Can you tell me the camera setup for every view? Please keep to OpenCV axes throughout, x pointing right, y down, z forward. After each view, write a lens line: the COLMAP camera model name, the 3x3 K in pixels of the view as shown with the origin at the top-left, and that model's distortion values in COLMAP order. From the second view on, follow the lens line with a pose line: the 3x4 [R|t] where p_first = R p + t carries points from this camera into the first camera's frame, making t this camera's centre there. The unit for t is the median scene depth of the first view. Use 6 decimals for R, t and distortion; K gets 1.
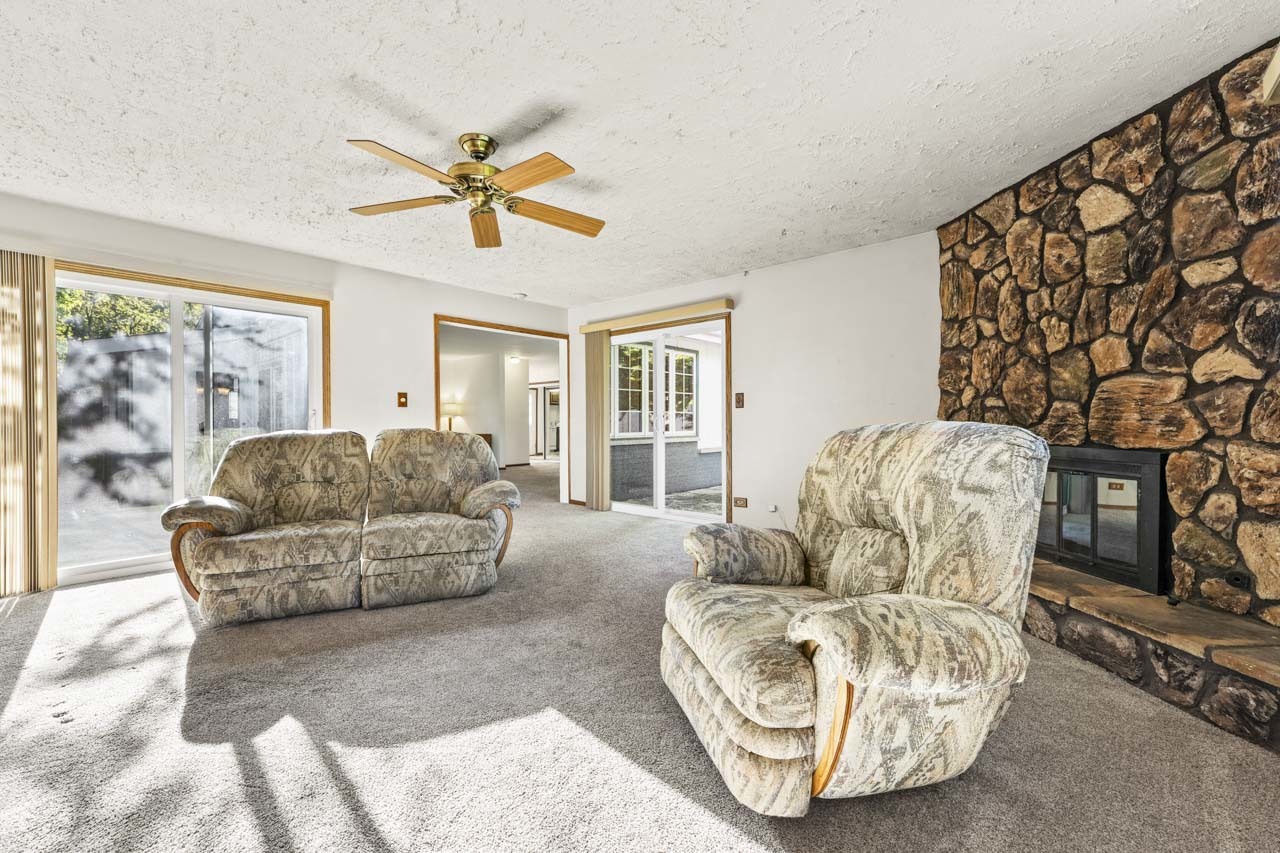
lens RADIAL K [[528.4, 0, 630.7], [0, 528.4, 425.0], [0, 0, 1]] dist [-0.002751, 0.000089]
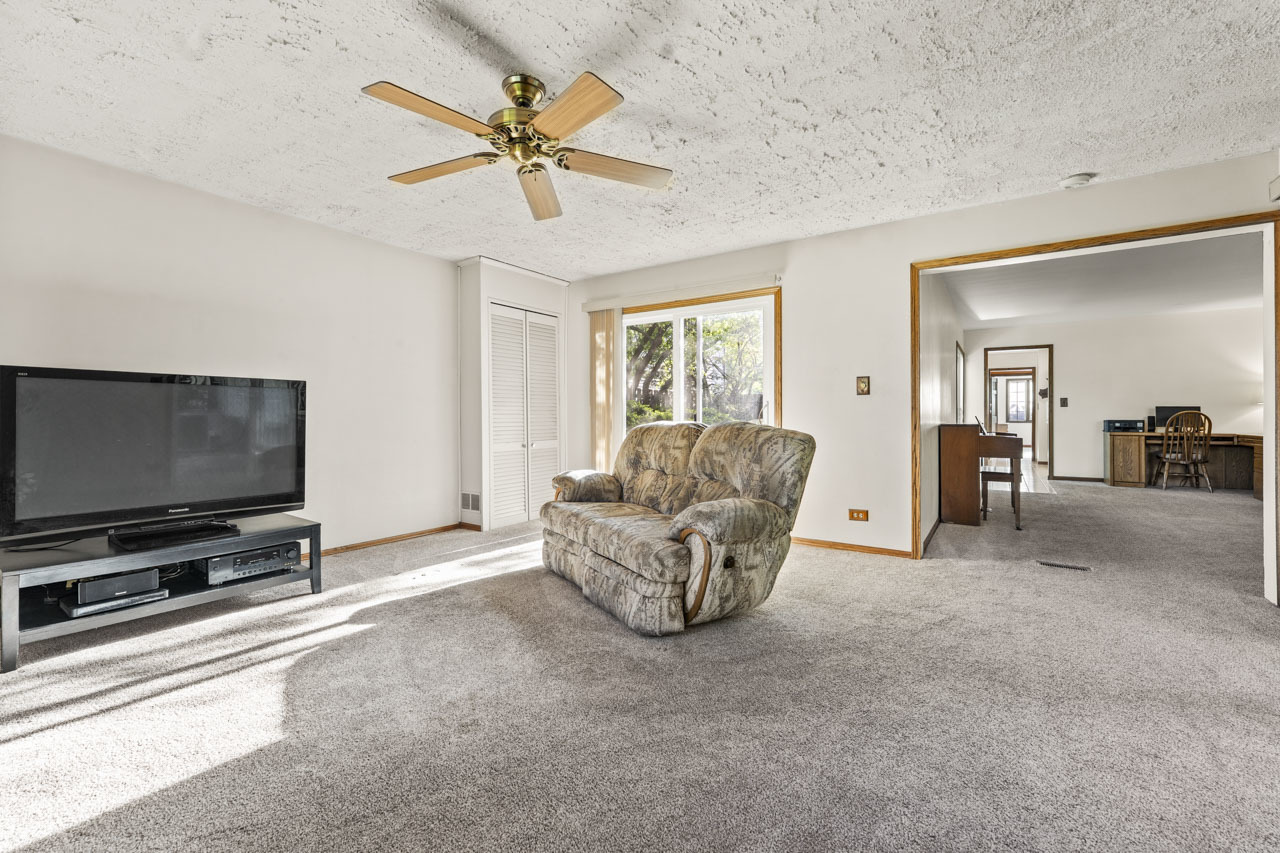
lens RADIAL K [[528.4, 0, 632.5], [0, 528.4, 419.3], [0, 0, 1]] dist [-0.002751, 0.000089]
pose [[0.137911, 0.010053, -0.990394, 0.448630], [-0.007762, 0.999929, 0.009069, -0.003731], [0.990414, 0.006437, 0.137979, 0.816374]]
